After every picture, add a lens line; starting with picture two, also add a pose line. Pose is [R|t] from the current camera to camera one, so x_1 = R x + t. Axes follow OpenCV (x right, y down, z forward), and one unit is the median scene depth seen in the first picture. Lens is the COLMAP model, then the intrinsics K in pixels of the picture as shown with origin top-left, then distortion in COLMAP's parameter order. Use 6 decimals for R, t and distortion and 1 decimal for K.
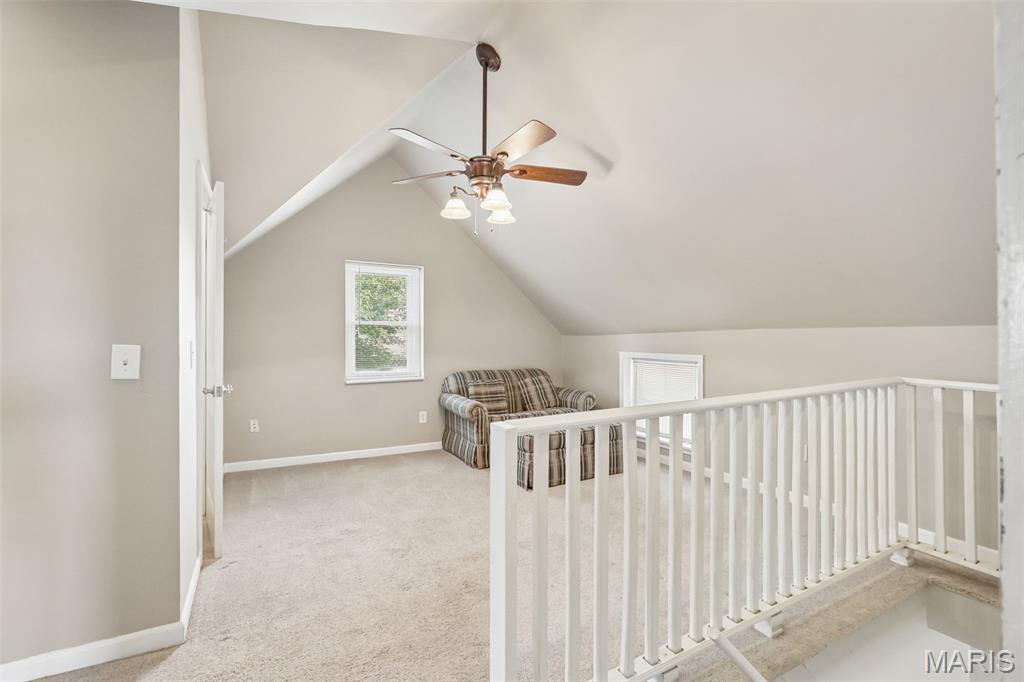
lens RADIAL K [[457.7, 0, 509.0], [0, 457.7, 343.2], [0, 0, 1]] dist [-0.000472, 0.000602]
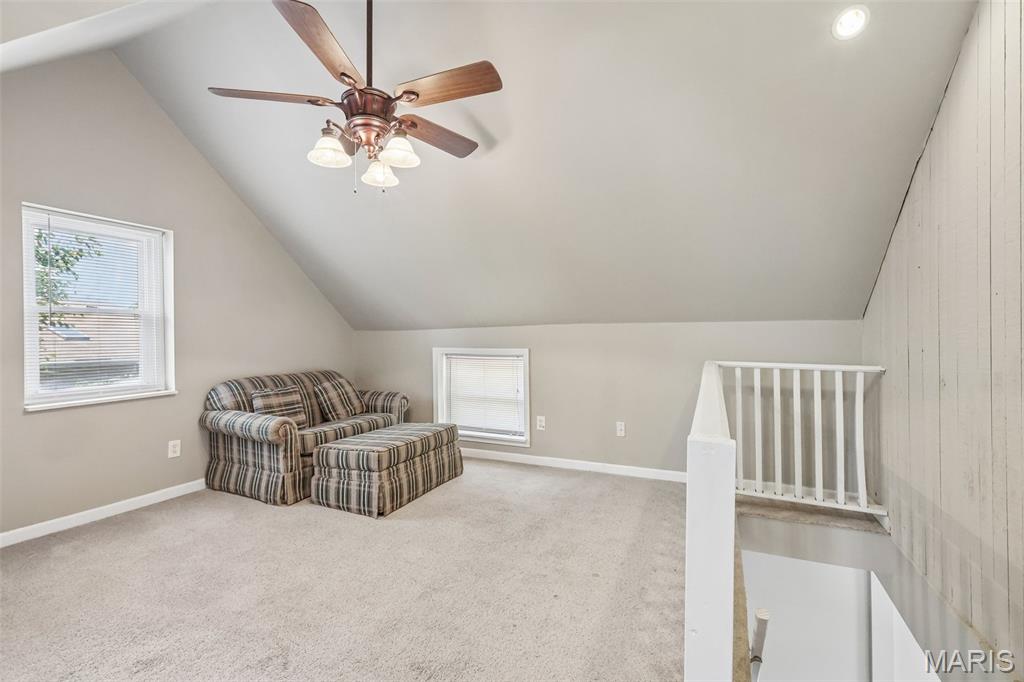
lens RADIAL K [[455.3, 0, 508.1], [0, 455.3, 337.7], [0, 0, 1]] dist [0.000863, 0.000646]
pose [[0.814860, -0.009277, 0.579584, -0.178044], [0.013268, 0.999908, -0.002649, 0.003021], [-0.579507, 0.009848, 0.814908, 0.148126]]
